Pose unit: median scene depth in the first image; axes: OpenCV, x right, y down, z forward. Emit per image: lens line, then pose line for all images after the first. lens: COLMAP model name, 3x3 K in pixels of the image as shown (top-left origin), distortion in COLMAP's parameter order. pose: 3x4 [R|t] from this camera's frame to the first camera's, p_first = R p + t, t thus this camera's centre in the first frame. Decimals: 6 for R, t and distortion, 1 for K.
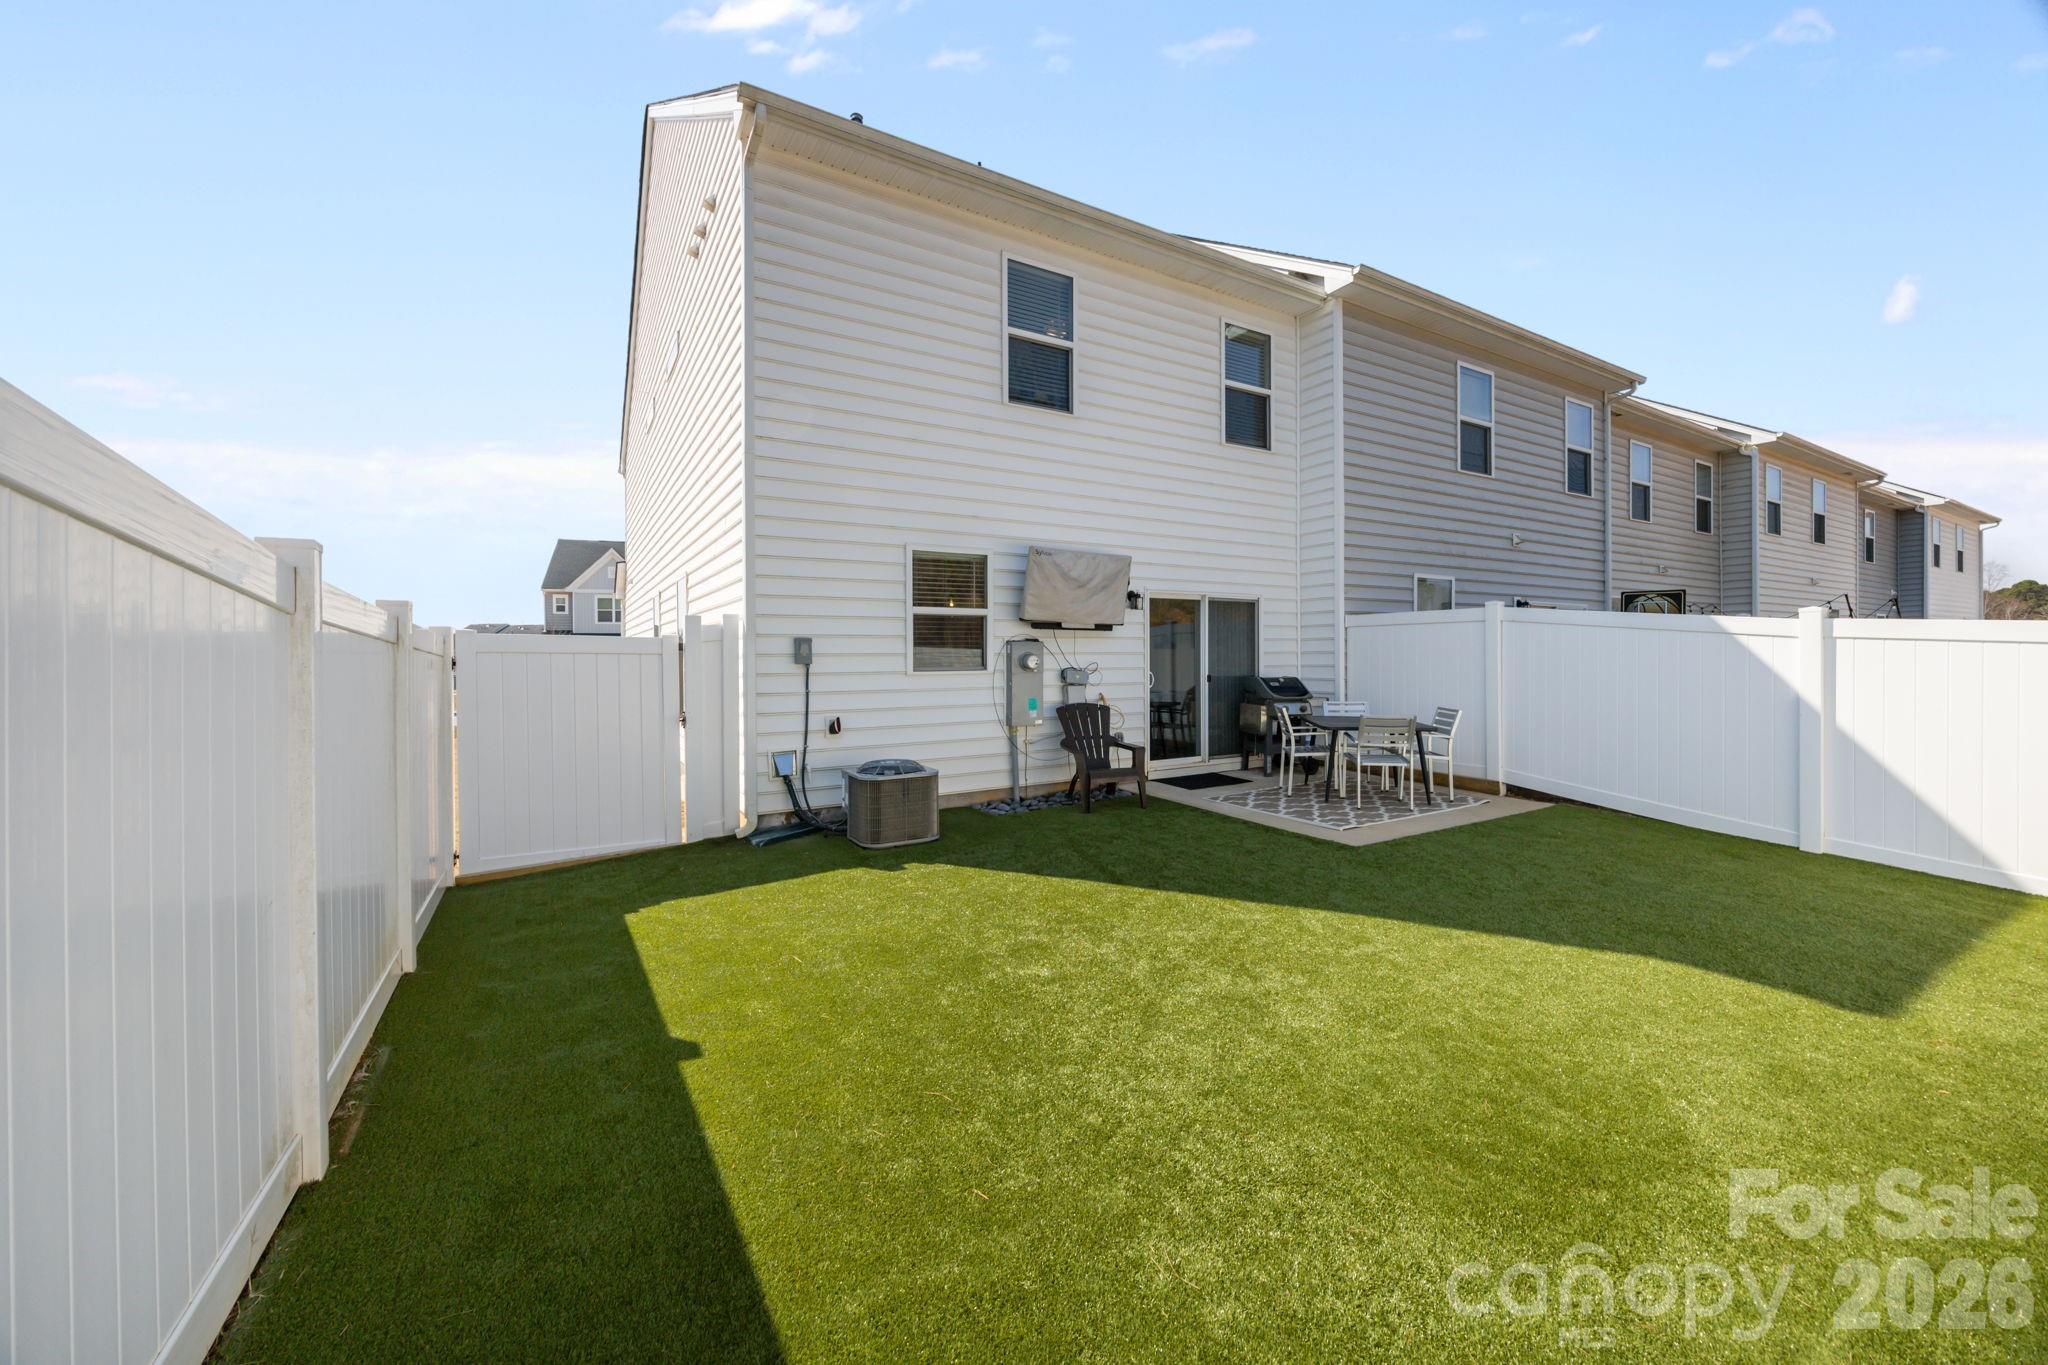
lens RADIAL K [[789.0, 0, 1025.7], [0, 789.0, 663.0], [0, 0, 1]] dist [-0.001473, -0.000039]
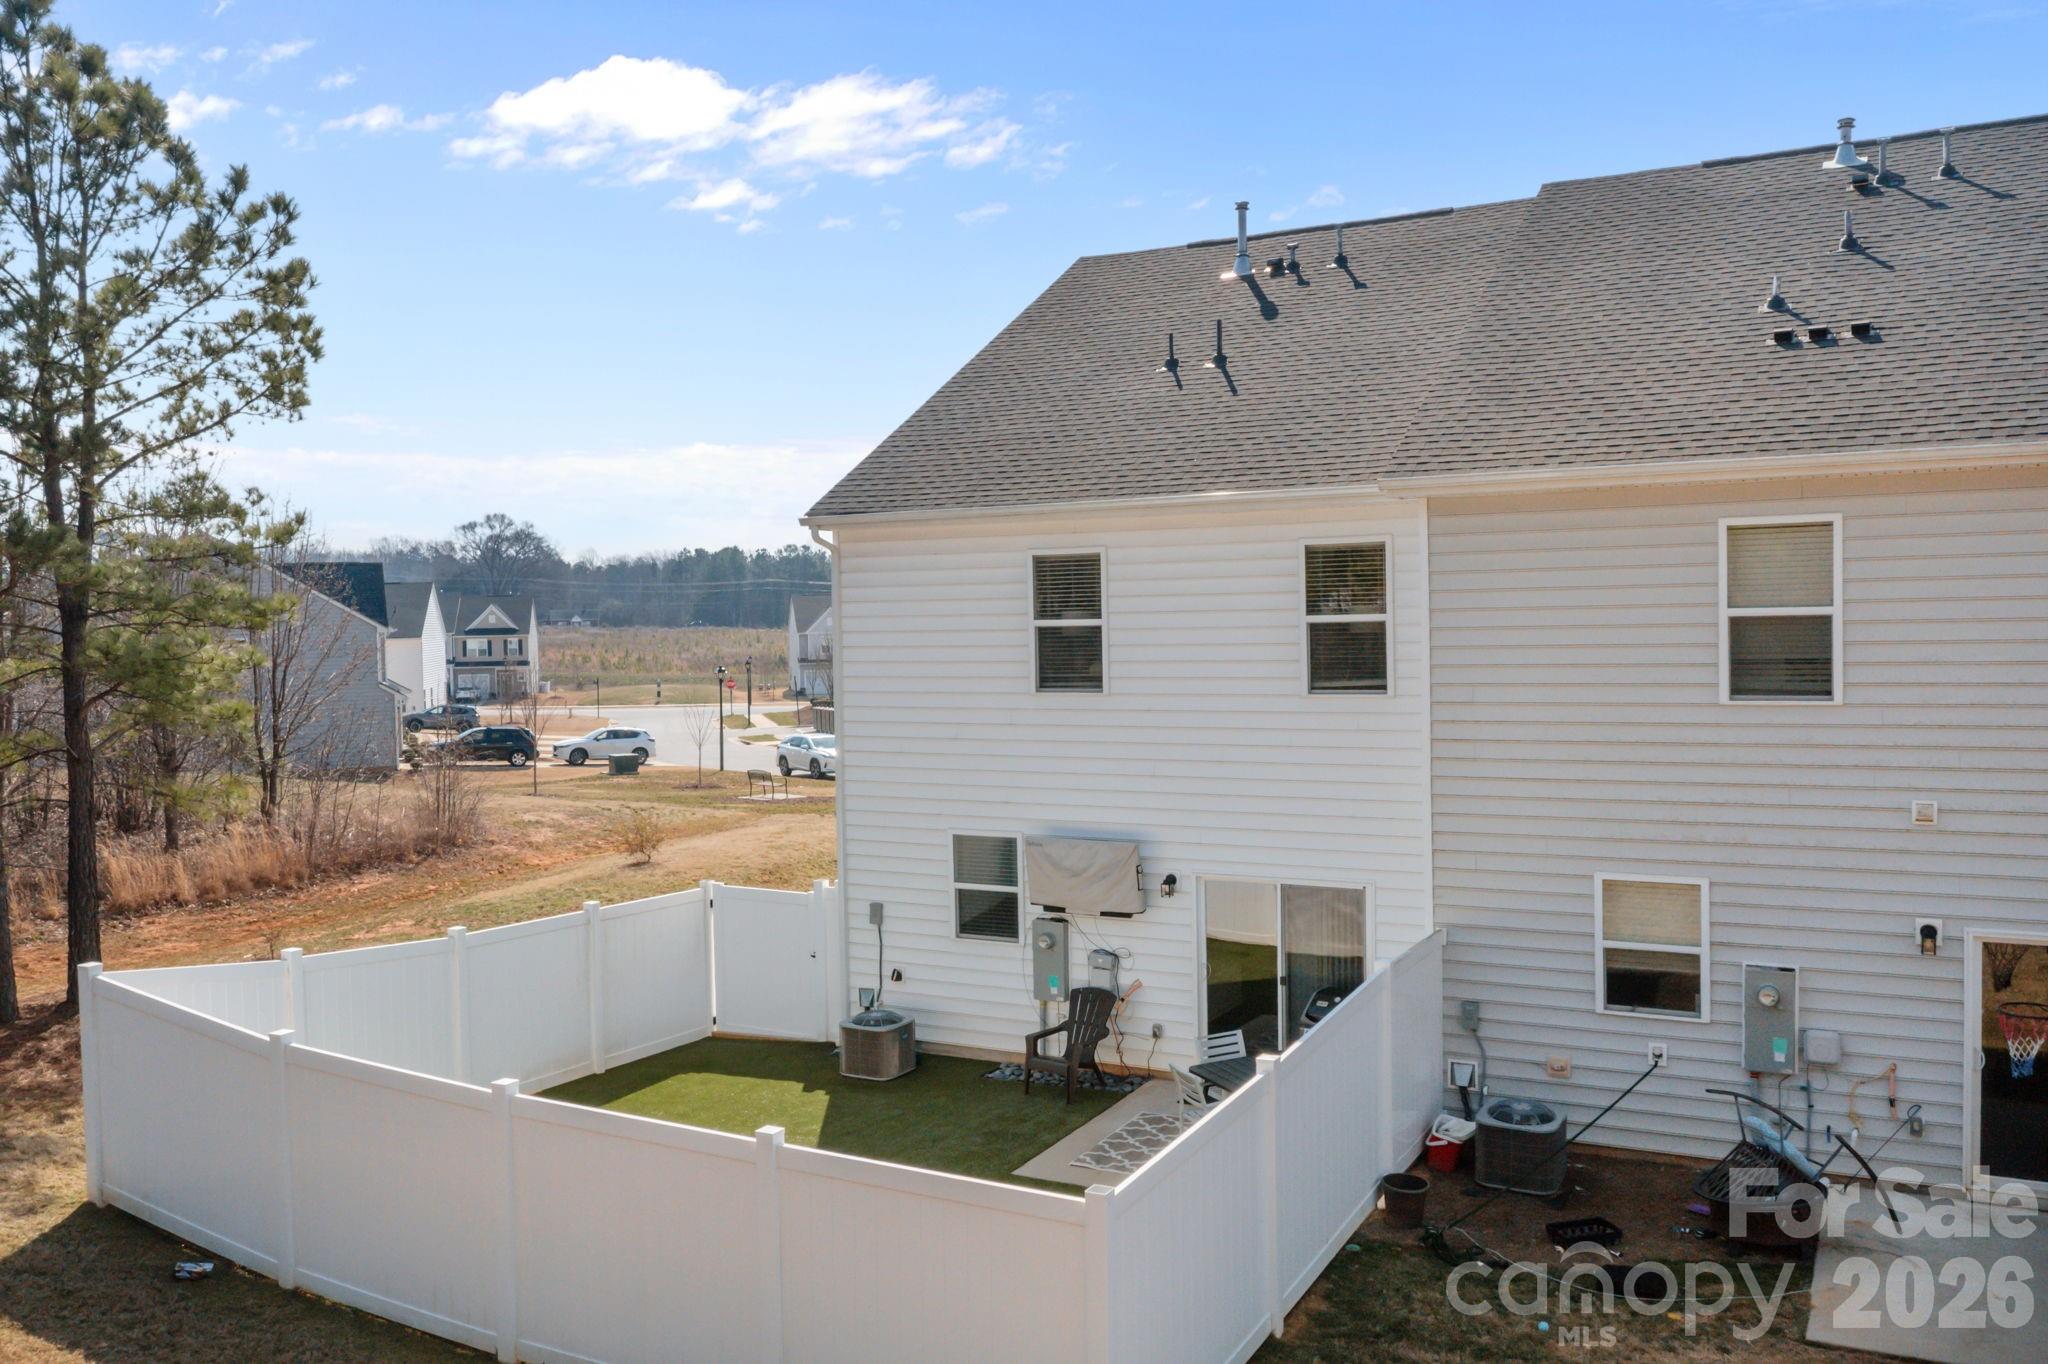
lens RADIAL K [[1635.2, 0, 1022.1], [0, 1635.2, 653.7], [0, 0, 1]] dist [-0.013620, -0.002575]
pose [[0.509920, 0.012552, -0.860130, 1.738004], [0.008700, 0.999767, 0.019748, -0.399761], [0.860178, -0.017552, 0.509692, -0.120949]]
